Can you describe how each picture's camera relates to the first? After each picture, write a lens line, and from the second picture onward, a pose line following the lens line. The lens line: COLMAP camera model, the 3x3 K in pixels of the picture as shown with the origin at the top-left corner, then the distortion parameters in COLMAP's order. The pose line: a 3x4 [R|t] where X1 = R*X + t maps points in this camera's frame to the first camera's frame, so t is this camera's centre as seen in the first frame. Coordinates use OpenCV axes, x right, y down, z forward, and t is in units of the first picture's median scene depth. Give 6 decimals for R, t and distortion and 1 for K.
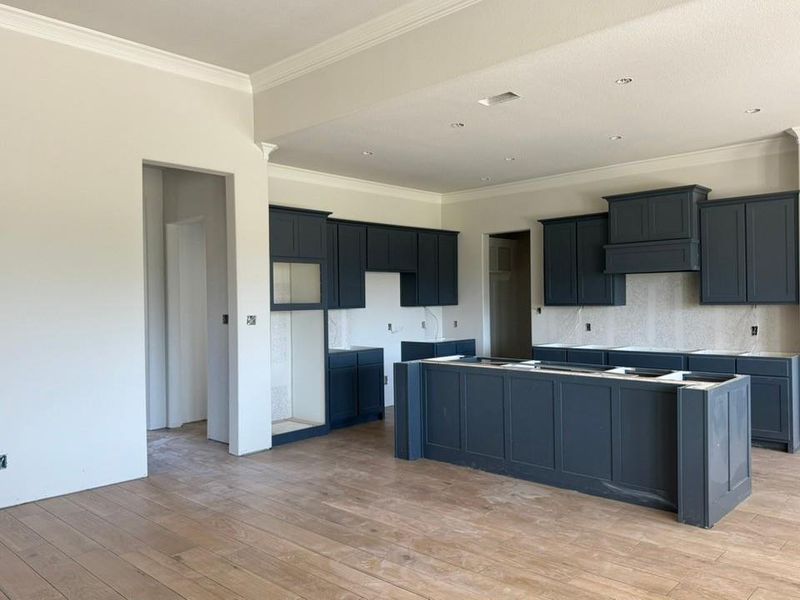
lens RADIAL K [[635.8, 0, 387.1], [0, 635.8, 300.0], [0, 0, 1]] dist [0.013174, 0.003943]
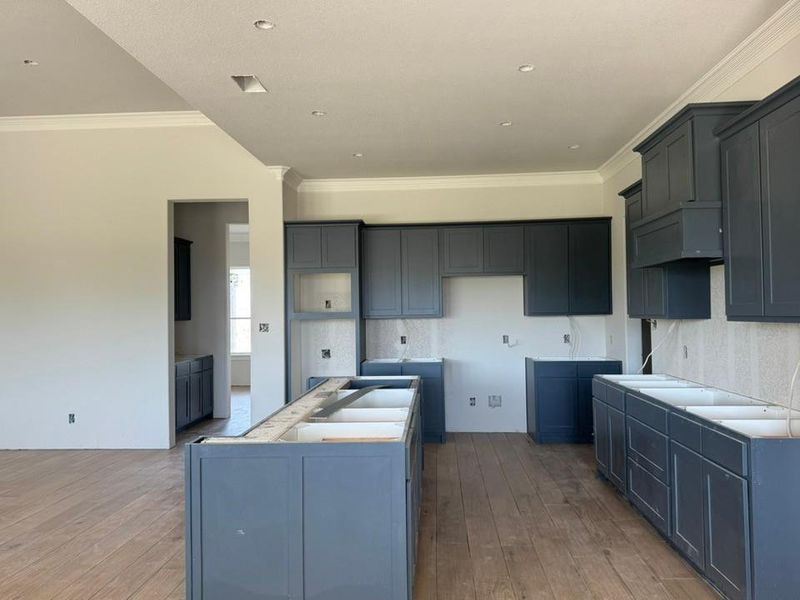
lens RADIAL K [[635.8, 0, 387.1], [0, 635.8, 300.0], [0, 0, 1]] dist [0.013174, 0.003943]
pose [[0.637145, -0.004163, -0.770733, 0.993018], [0.004491, 0.999988, -0.001689, -0.016965], [0.770731, -0.002386, 0.637156, 0.596876]]
